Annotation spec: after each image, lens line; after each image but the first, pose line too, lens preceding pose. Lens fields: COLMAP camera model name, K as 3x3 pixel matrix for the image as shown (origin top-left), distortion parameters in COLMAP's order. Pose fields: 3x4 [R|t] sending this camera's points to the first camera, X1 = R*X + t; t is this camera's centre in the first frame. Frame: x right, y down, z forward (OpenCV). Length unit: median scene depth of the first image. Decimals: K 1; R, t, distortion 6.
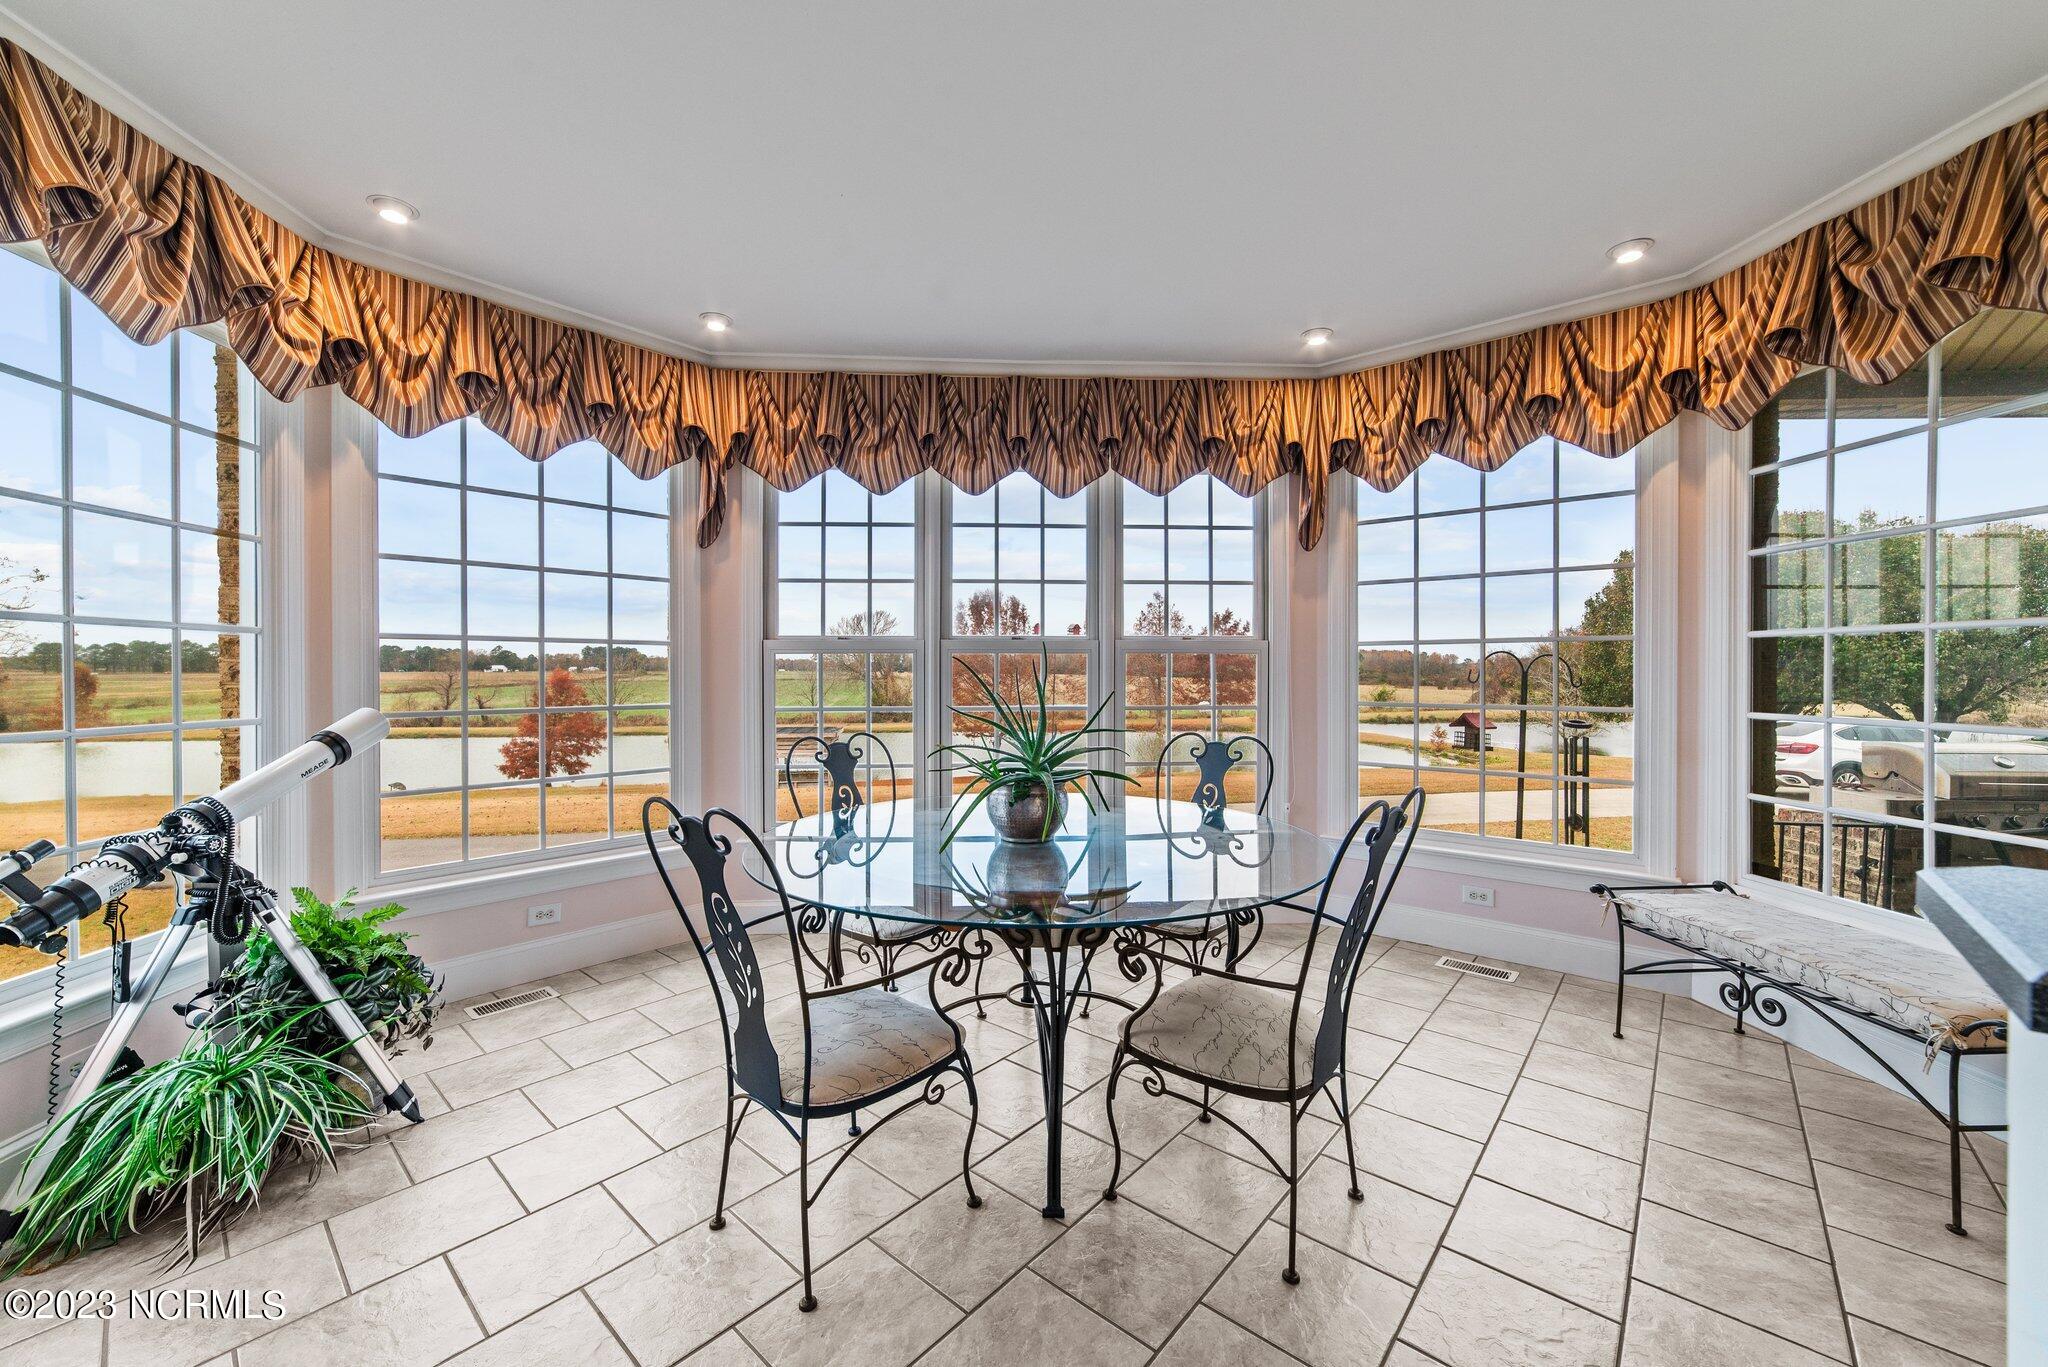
lens RADIAL K [[792.6, 0, 1017.6], [0, 792.6, 686.0], [0, 0, 1]] dist [-0.018074, 0.006970]
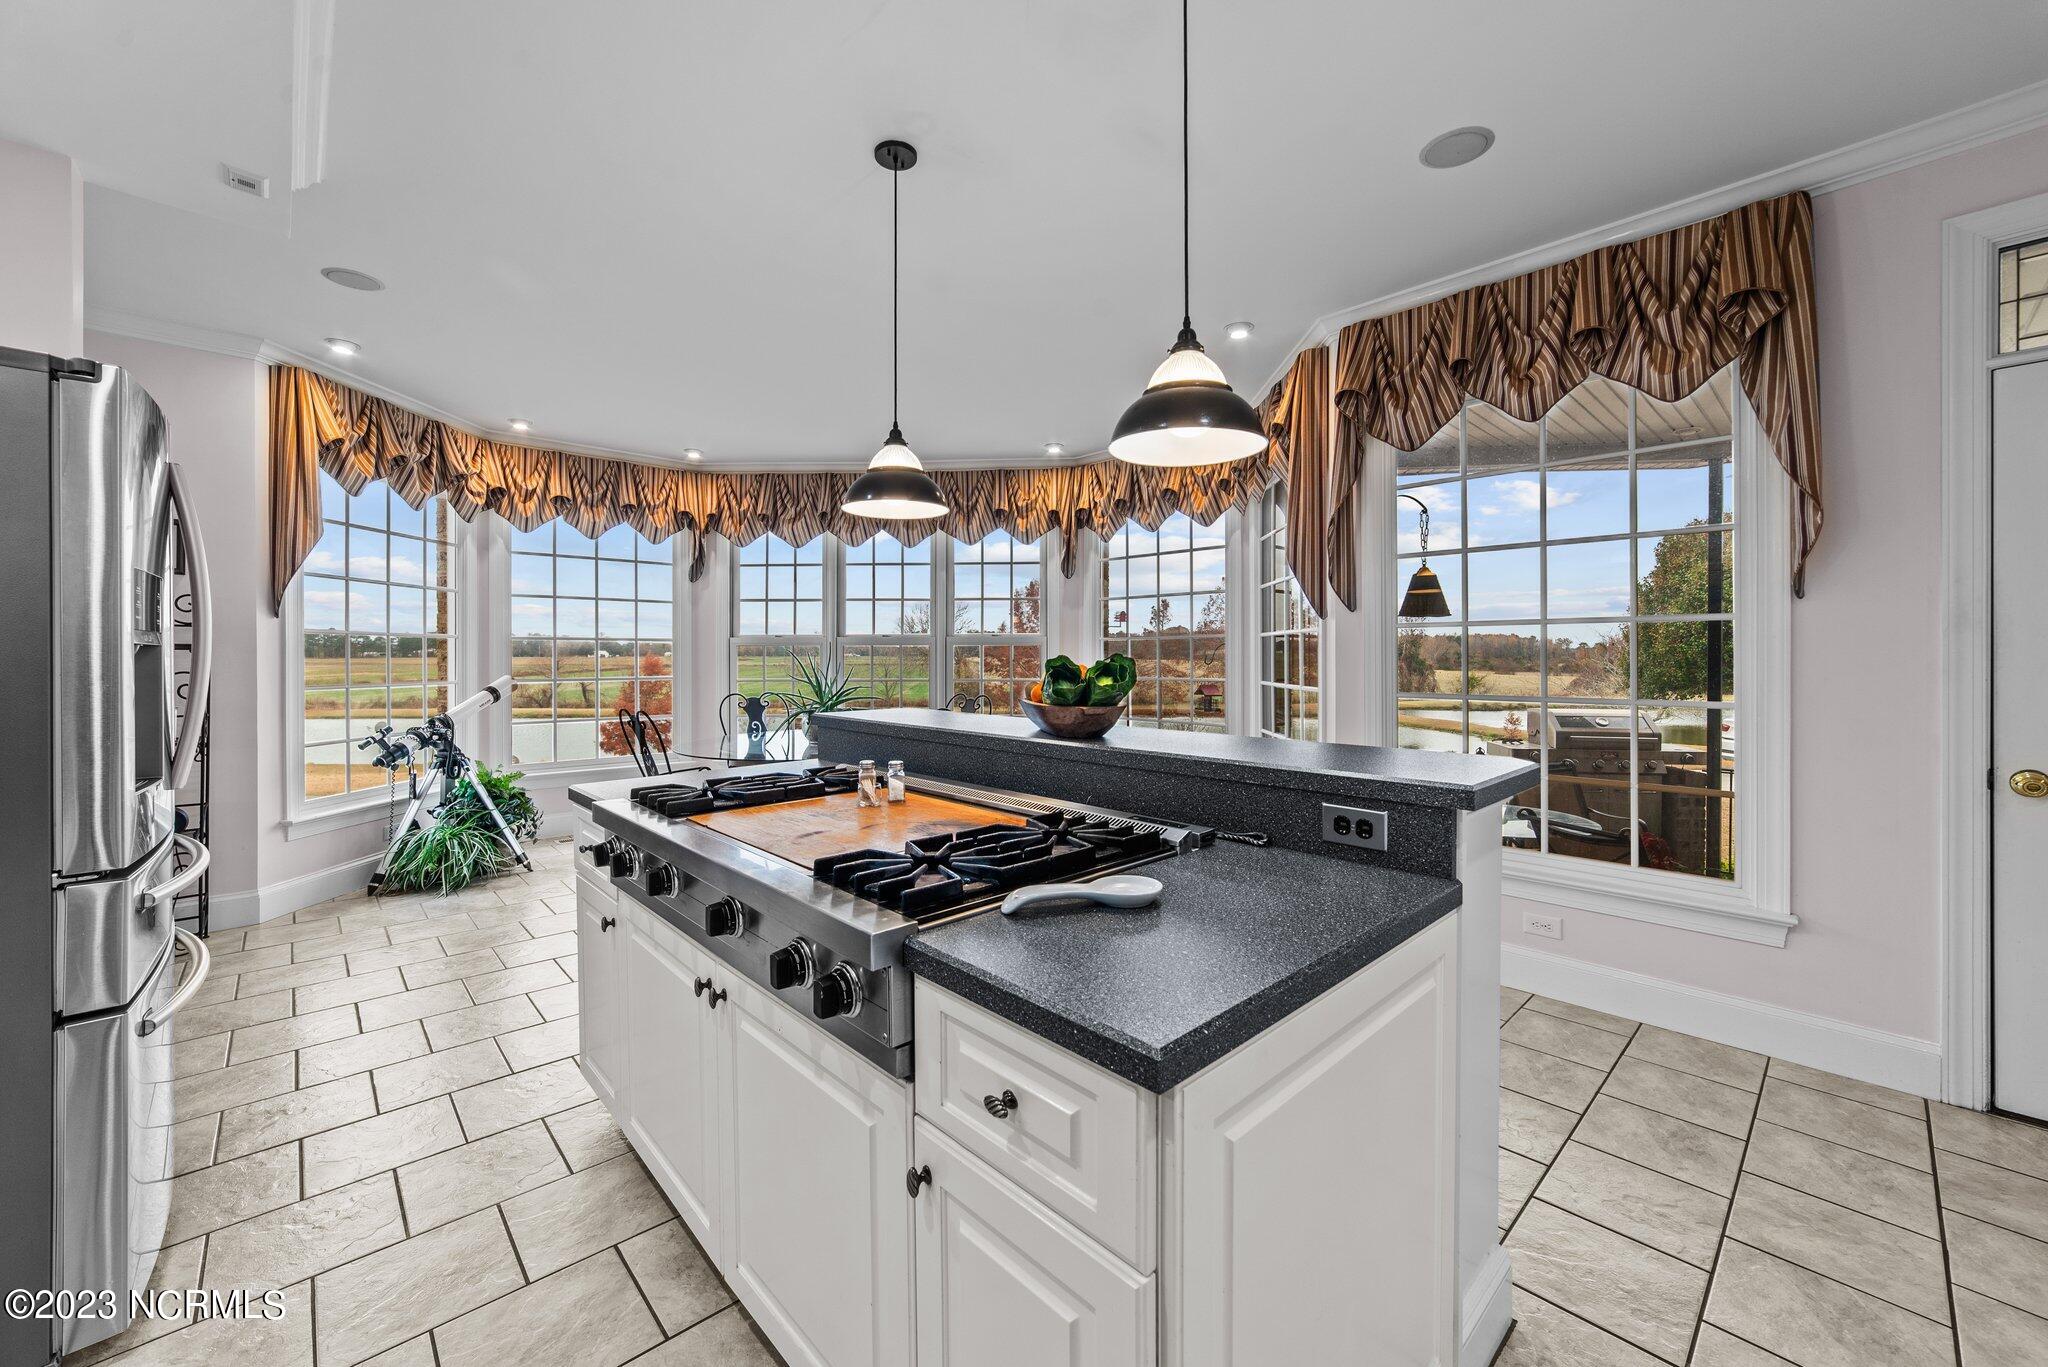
lens RADIAL K [[801.3, 0, 1018.9], [0, 801.3, 668.8], [0, 0, 1]] dist [-0.017676, 0.007074]
pose [[0.995019, 0.000914, -0.099677, 0.587412], [-0.001245, 0.999994, -0.003256, 0.014473], [0.099673, 0.003363, 0.995015, -0.778901]]
